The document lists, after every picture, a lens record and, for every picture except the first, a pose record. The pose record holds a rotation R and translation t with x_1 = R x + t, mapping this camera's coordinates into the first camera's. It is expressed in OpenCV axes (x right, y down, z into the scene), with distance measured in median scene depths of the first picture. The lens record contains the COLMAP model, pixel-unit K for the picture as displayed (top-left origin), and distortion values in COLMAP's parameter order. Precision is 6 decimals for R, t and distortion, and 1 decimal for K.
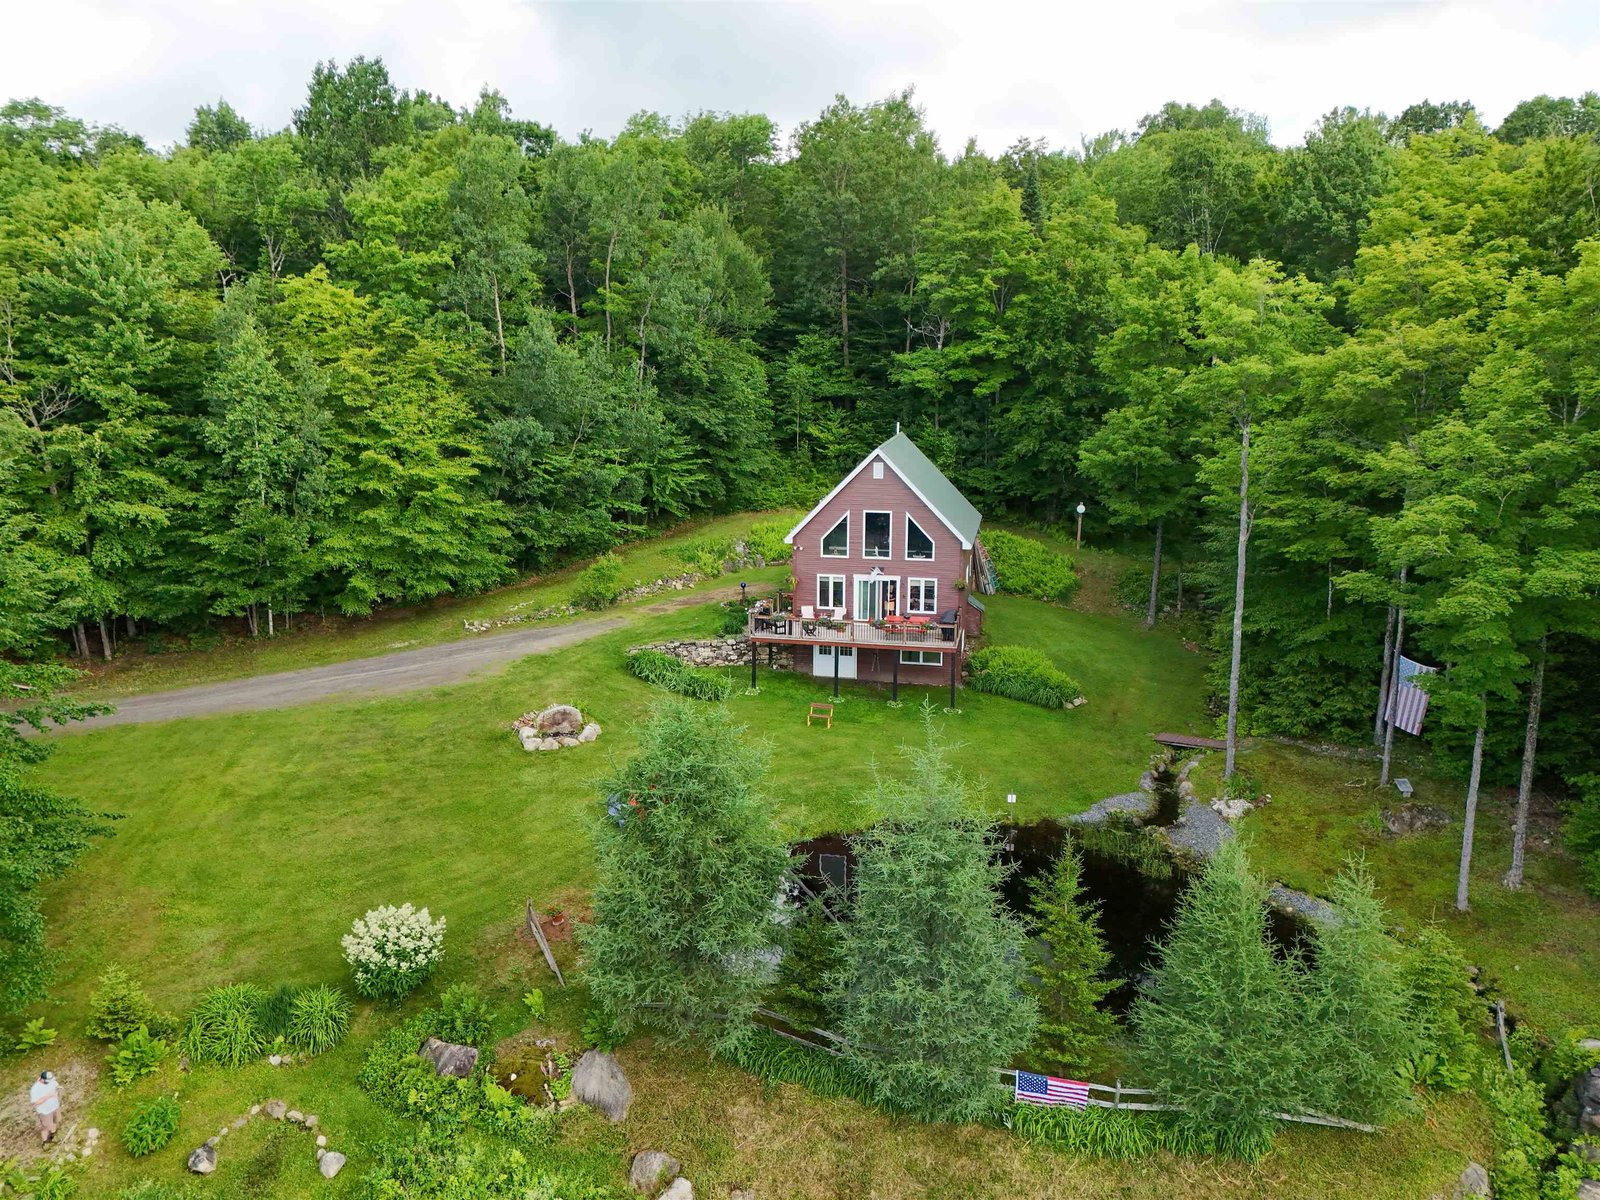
lens RADIAL K [[1167.3, 0, 800.0], [0, 1167.3, 600.0], [0, 0, 1]] dist [0.126420, -0.190511]
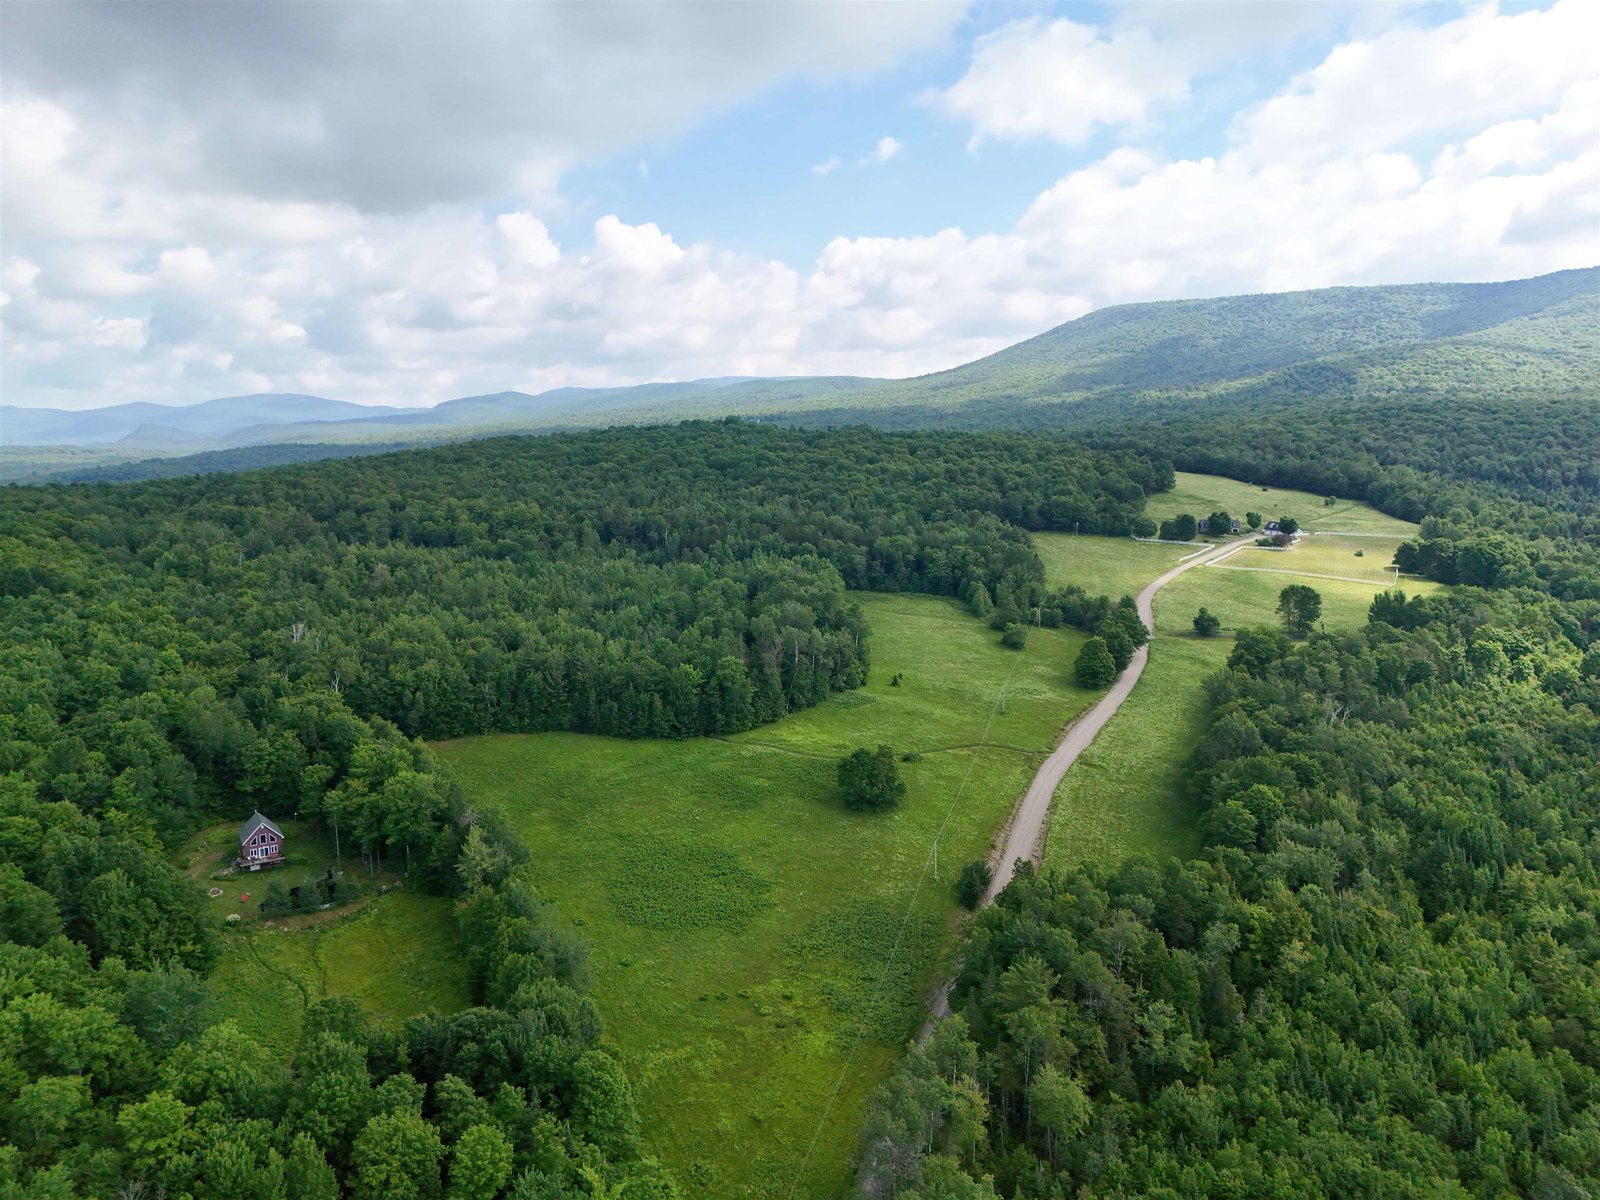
lens RADIAL K [[1095.1, 0, 800.0], [0, 1095.1, 600.0], [0, 0, 1]] dist [0.007839, 0.002557]
pose [[0.710061, -0.093648, 0.697885, -1.487589], [0.149840, 0.988512, -0.019807, -0.631891], [-0.688013, 0.118635, 0.715936, -4.077973]]
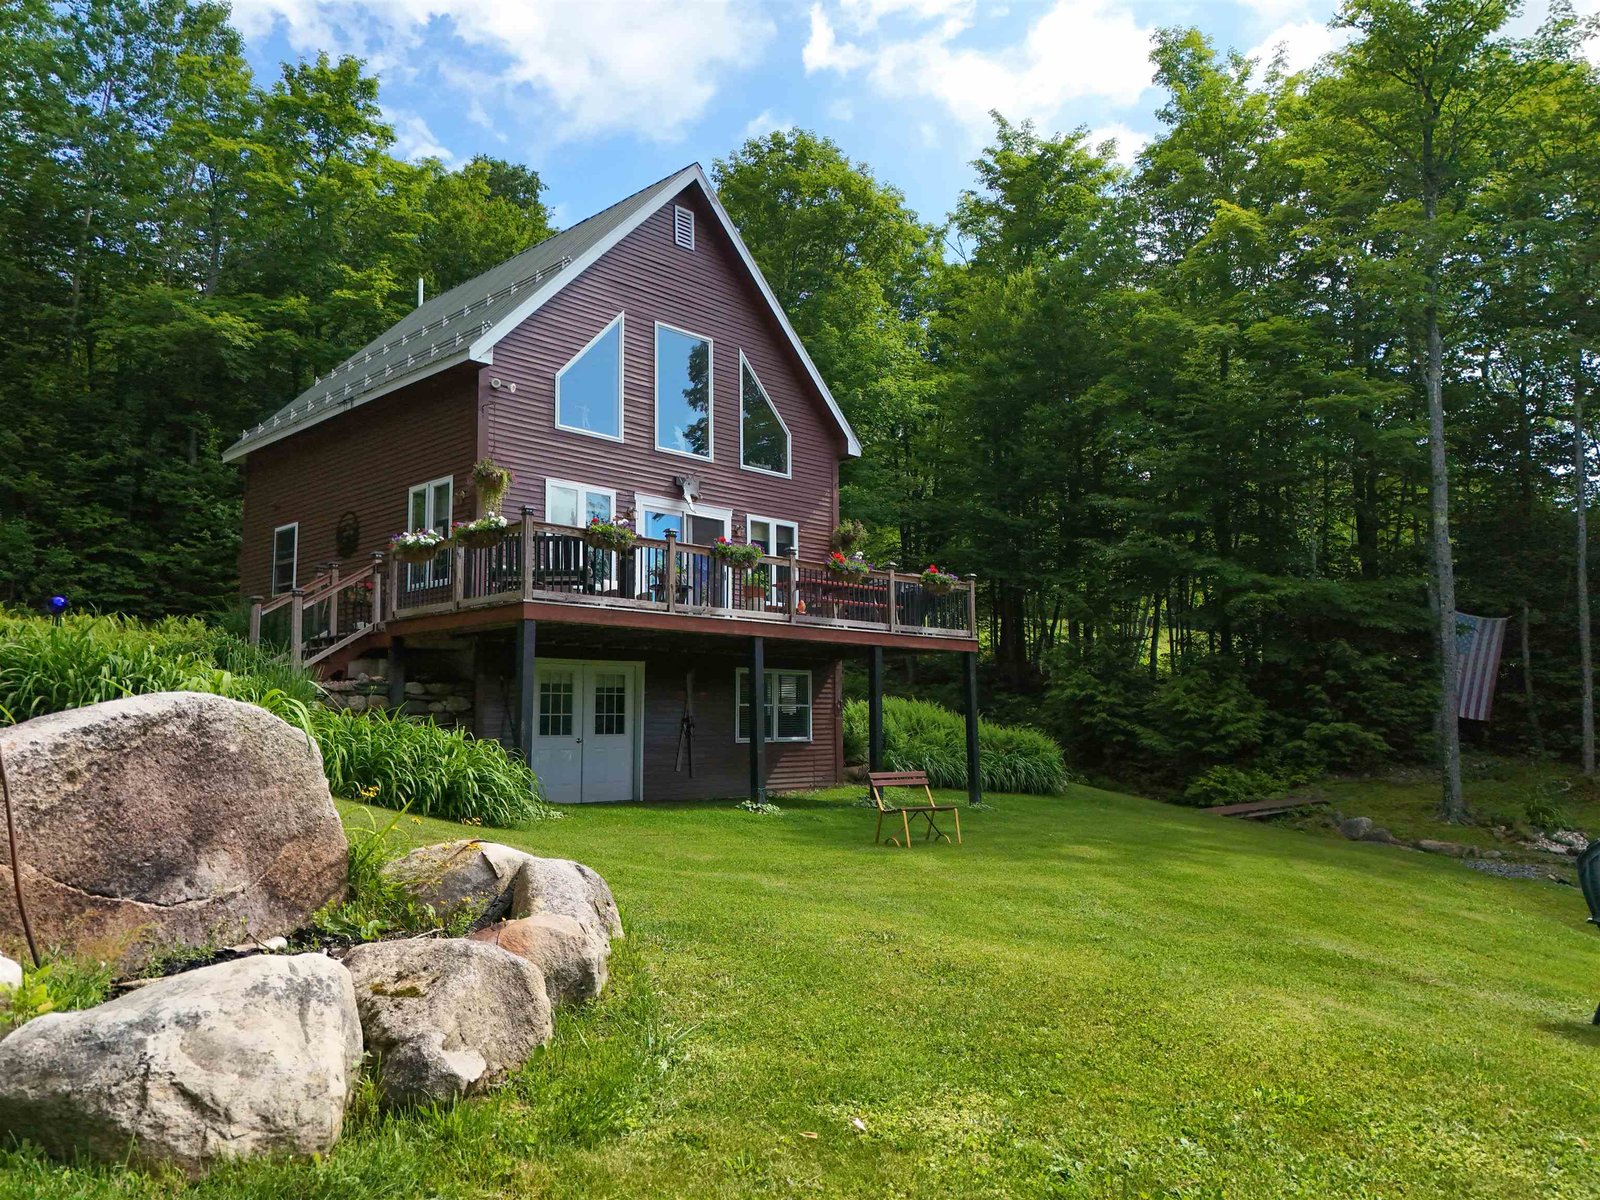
lens RADIAL K [[1169.2, 0, 802.9], [0, 1169.2, 595.7], [0, 0, 1]] dist [0.075340, -0.058336]
pose [[0.544050, 0.090889, 0.834116, -0.222226], [0.192569, 0.954054, -0.229560, 0.100522], [-0.816656, 0.285517, 0.501551, 0.791553]]
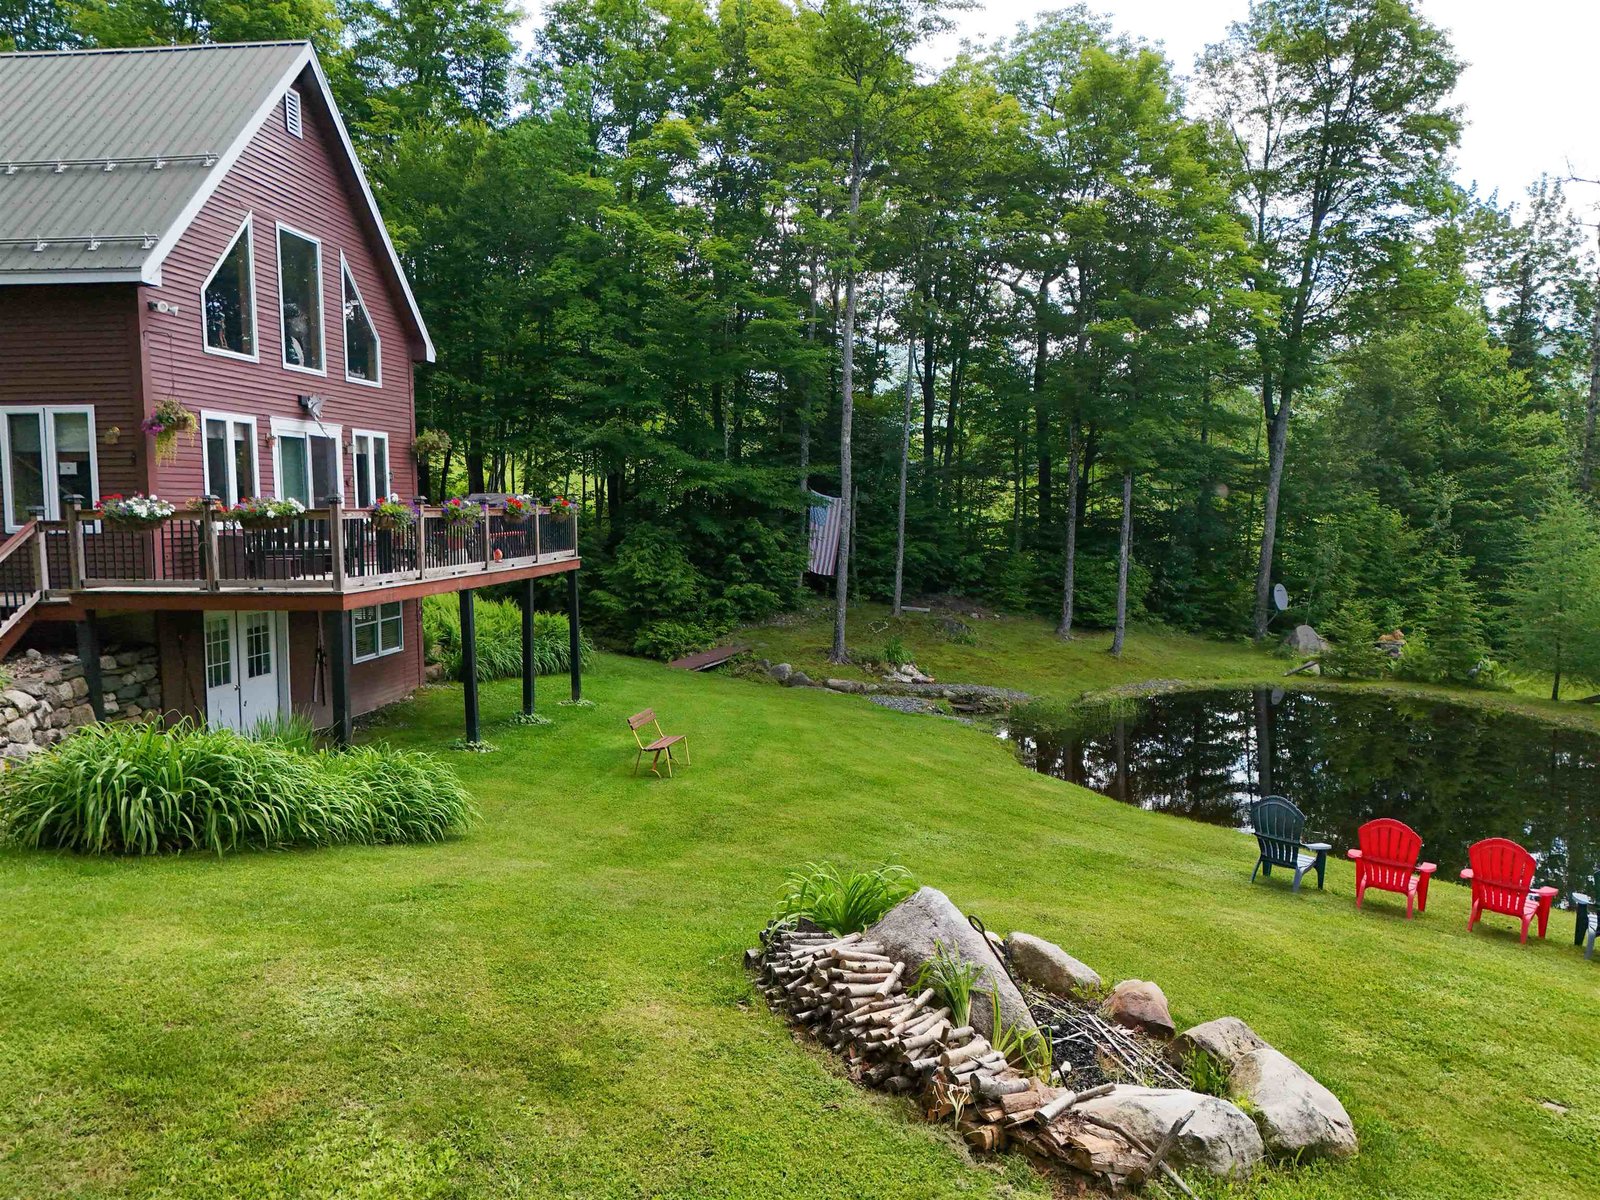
lens RADIAL K [[1169.2, 0, 802.9], [0, 1169.2, 595.7], [0, 0, 1]] dist [0.075340, -0.058336]
pose [[-0.078900, -0.081489, 0.993546, -0.305500], [0.221238, 0.970368, 0.097157, 0.028427], [-0.972023, 0.227476, -0.058534, 0.888309]]
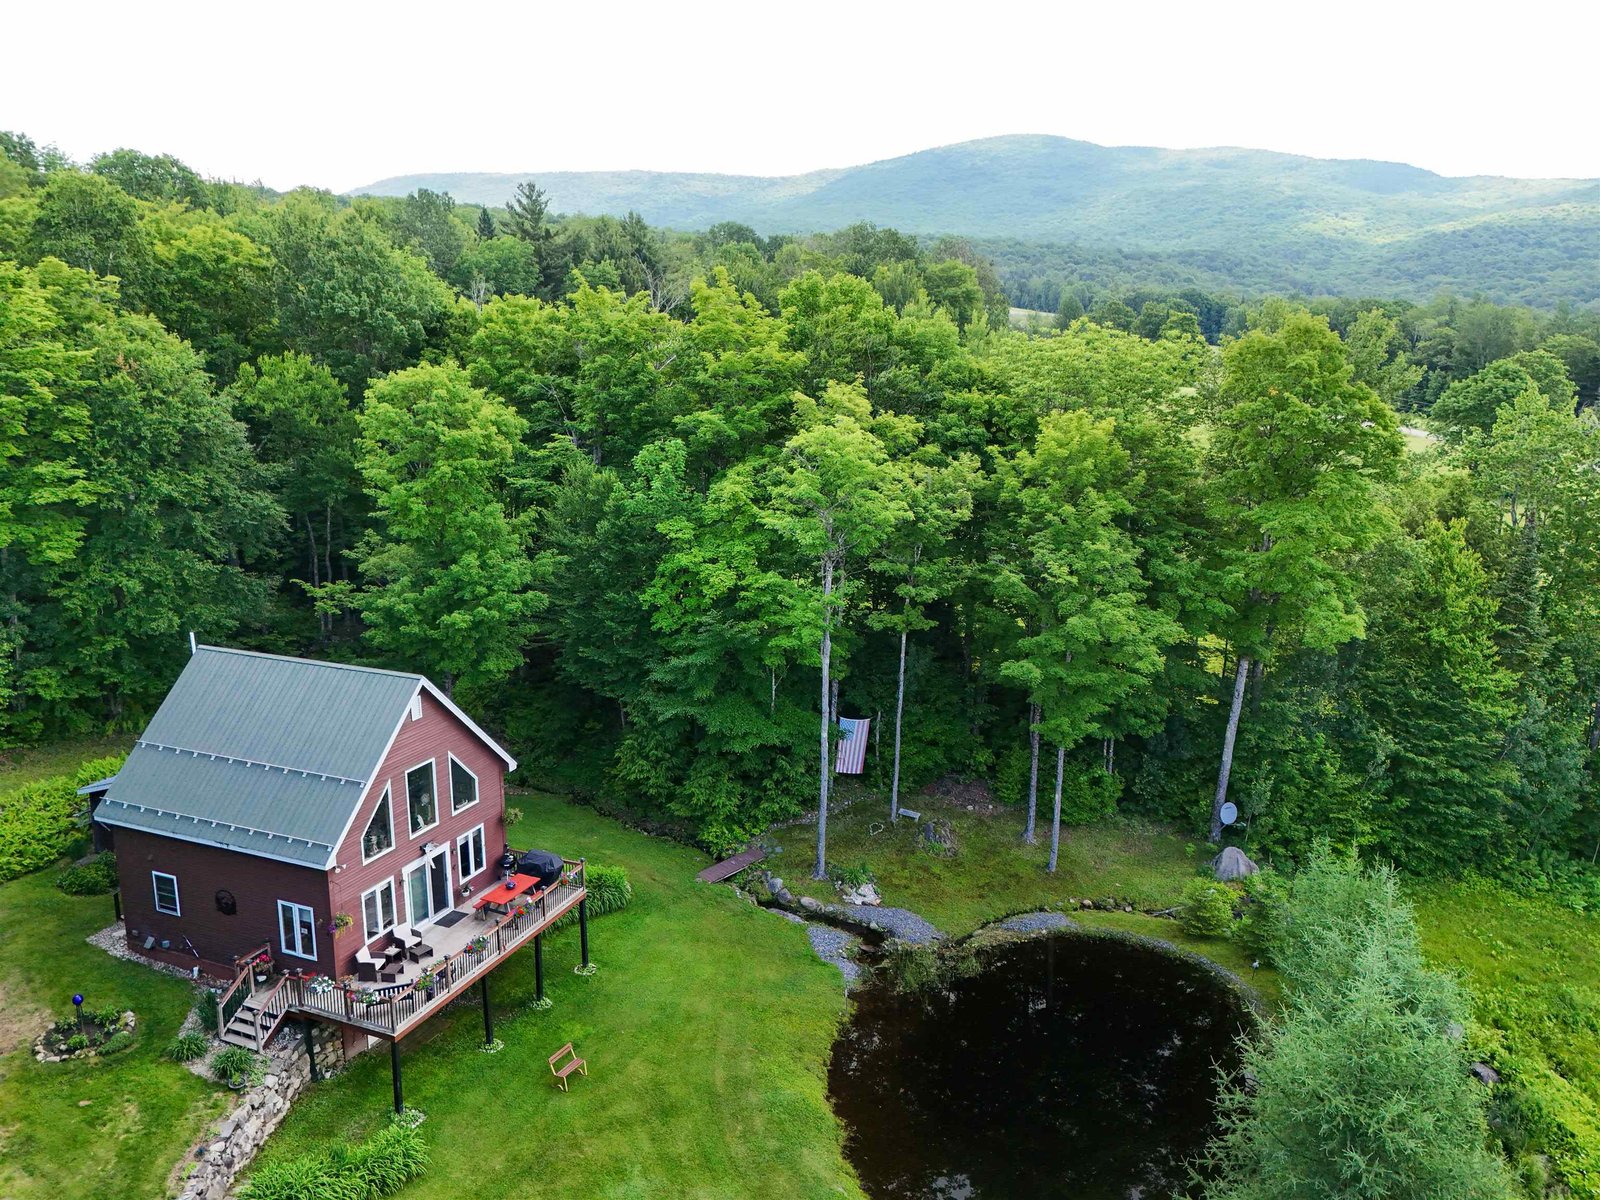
lens RADIAL K [[1169.2, 0, 802.9], [0, 1169.2, 595.7], [0, 0, 1]] dist [0.075340, -0.058336]
pose [[0.213151, -0.213302, 0.953451, -0.515205], [0.214541, 0.962278, 0.167314, -0.235323], [-0.953173, 0.168891, 0.250873, 0.591129]]
